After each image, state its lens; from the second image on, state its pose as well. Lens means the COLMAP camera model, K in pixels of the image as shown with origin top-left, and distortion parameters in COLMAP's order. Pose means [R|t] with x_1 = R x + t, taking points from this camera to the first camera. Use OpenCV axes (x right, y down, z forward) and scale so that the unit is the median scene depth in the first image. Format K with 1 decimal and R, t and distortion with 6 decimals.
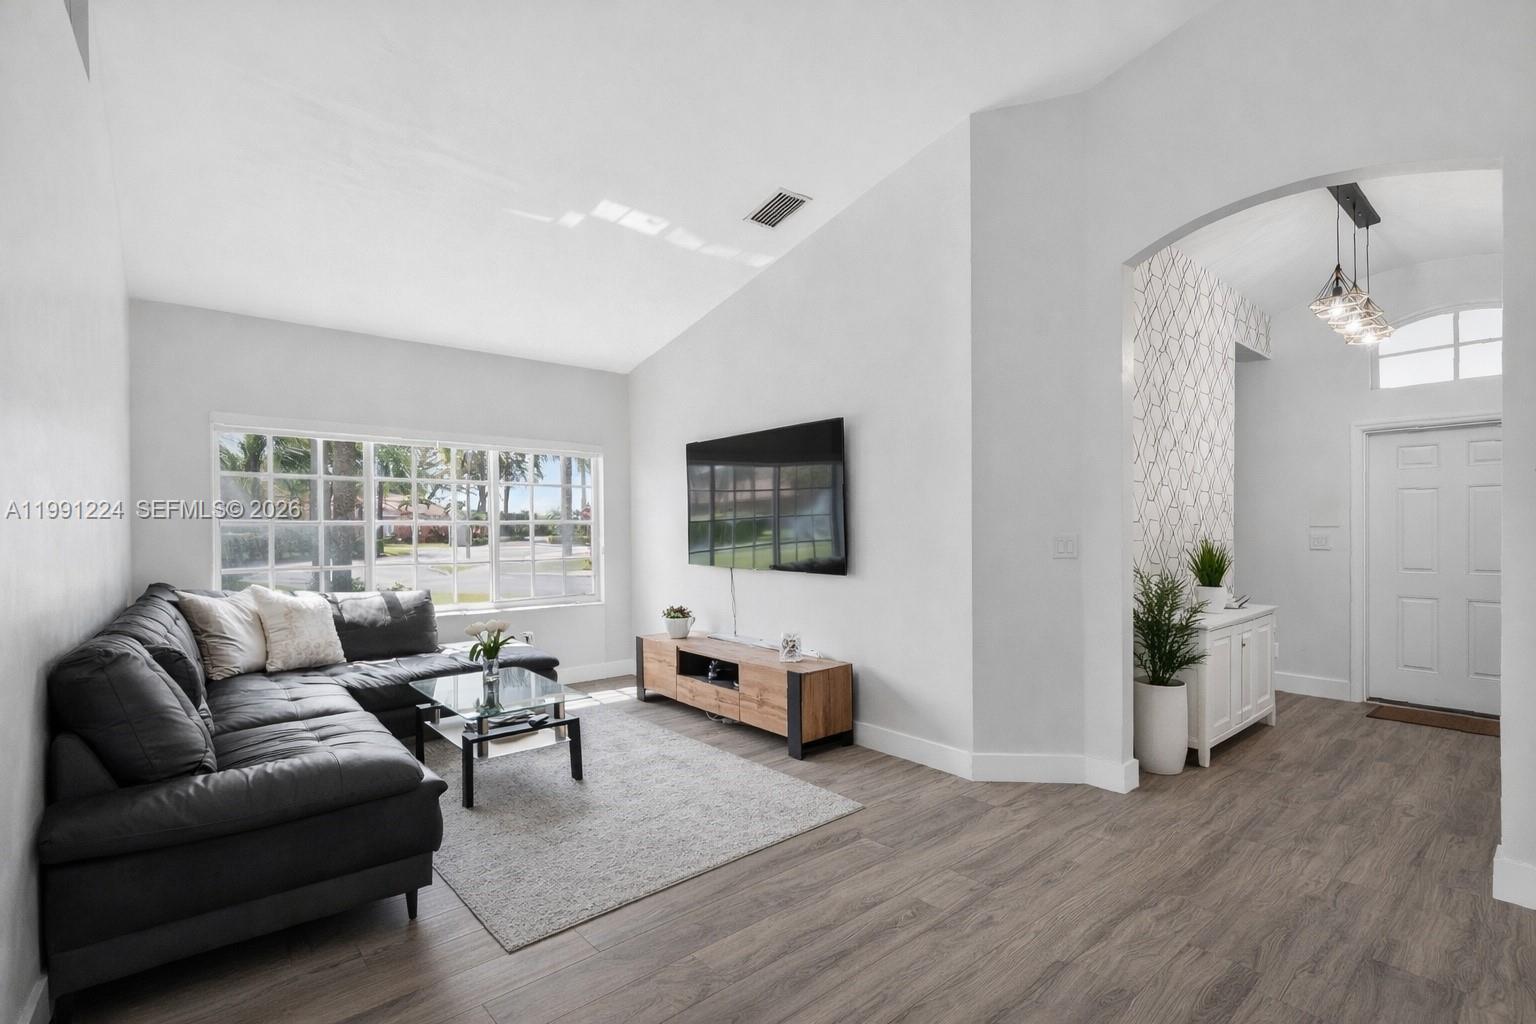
lens RADIAL K [[688.4, 0, 765.2], [0, 688.4, 524.1], [0, 0, 1]] dist [0.001093, 0.000277]
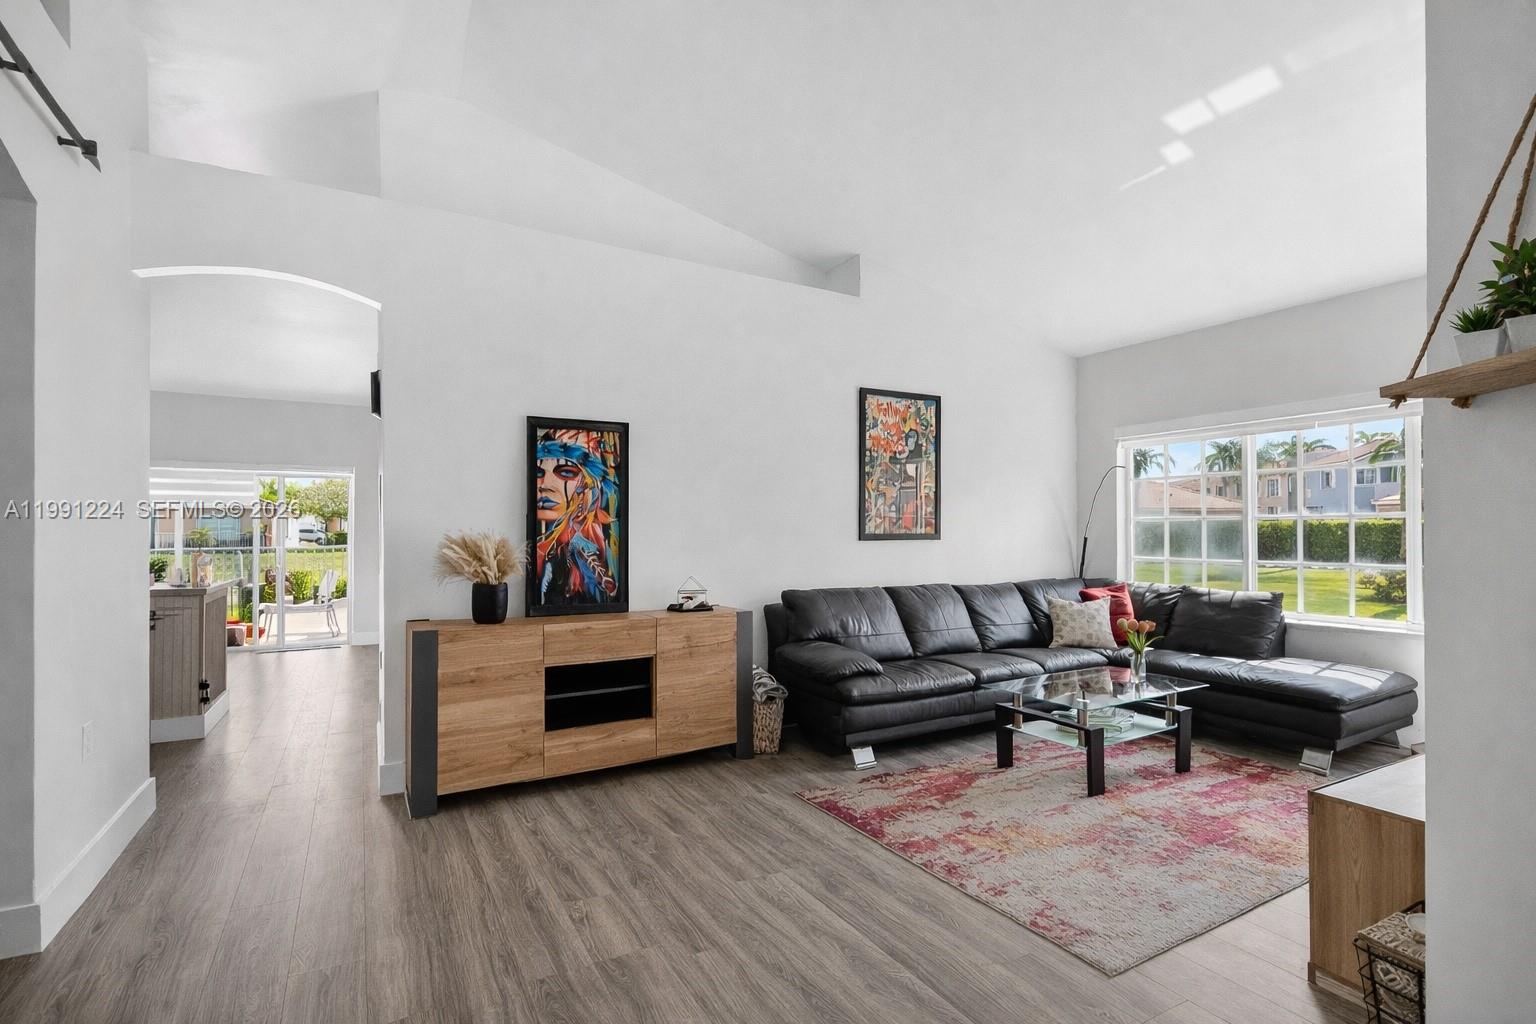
lens RADIAL K [[688.4, 0, 776.0], [0, 688.4, 519.7], [0, 0, 1]] dist [0.001093, 0.000277]
pose [[-0.174242, 0.000604, -0.984703, 0.574615], [0.006903, 0.999976, -0.000608, -0.002769], [0.984679, -0.006903, -0.174242, 0.616104]]
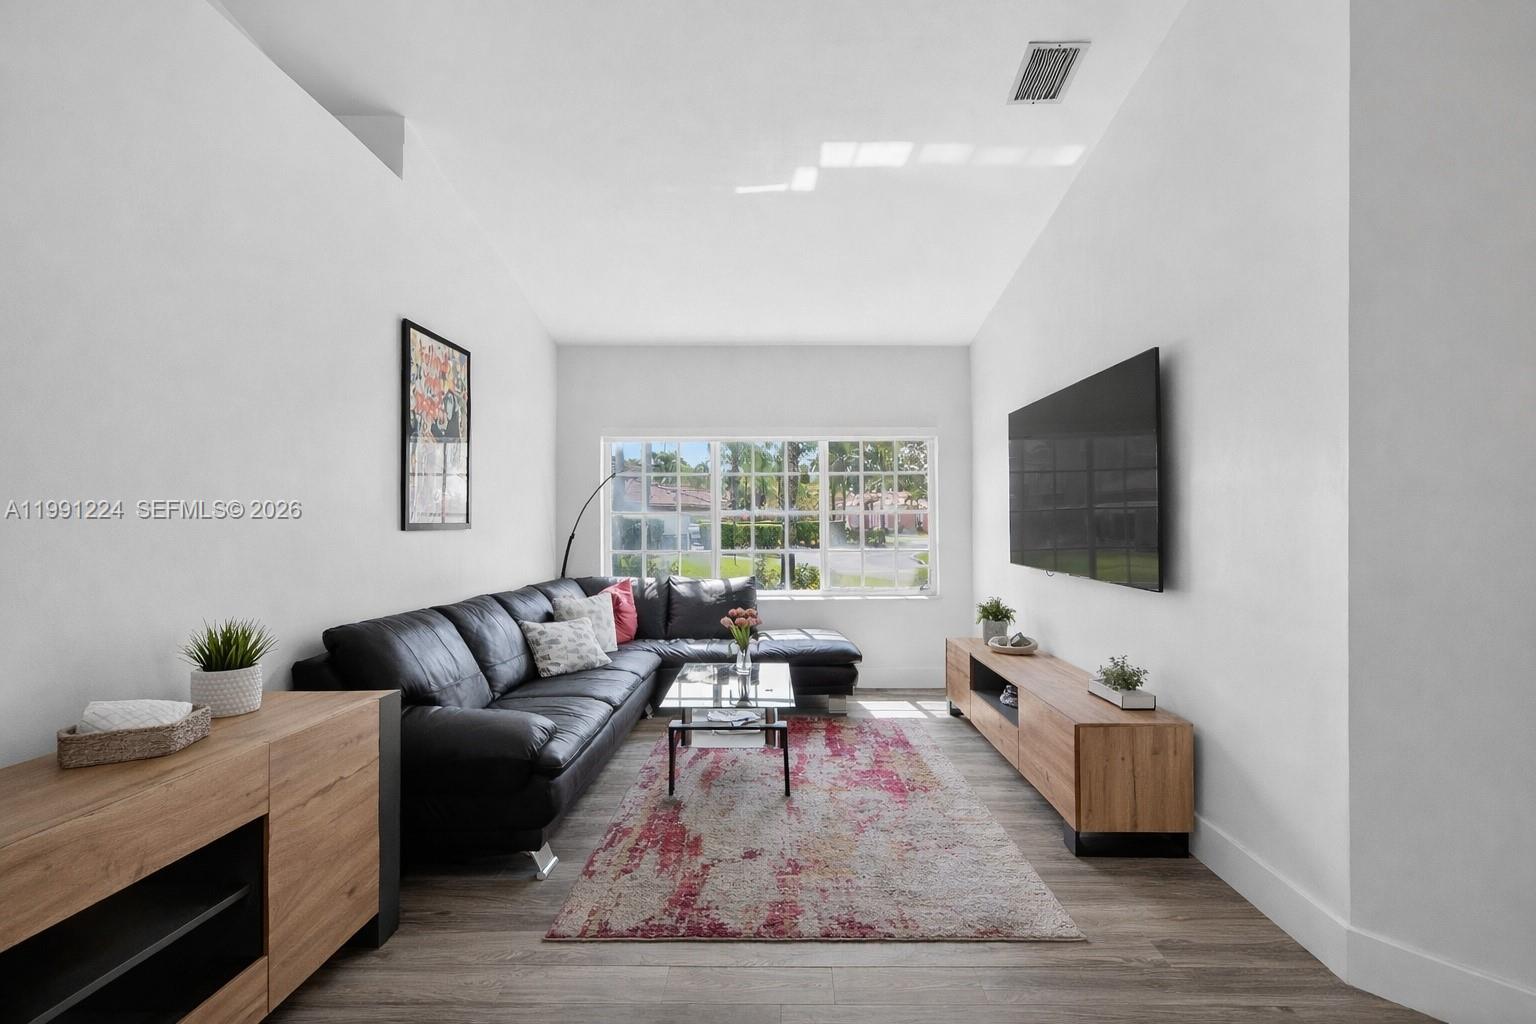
lens RADIAL K [[688.4, 0, 770.2], [0, 688.4, 523.6], [0, 0, 1]] dist [0.001093, 0.000277]
pose [[0.751439, 0.006234, -0.659773, 0.267489], [0.000036, 0.999955, 0.009490, 0.003998], [0.659803, -0.007155, 0.751405, 0.261767]]
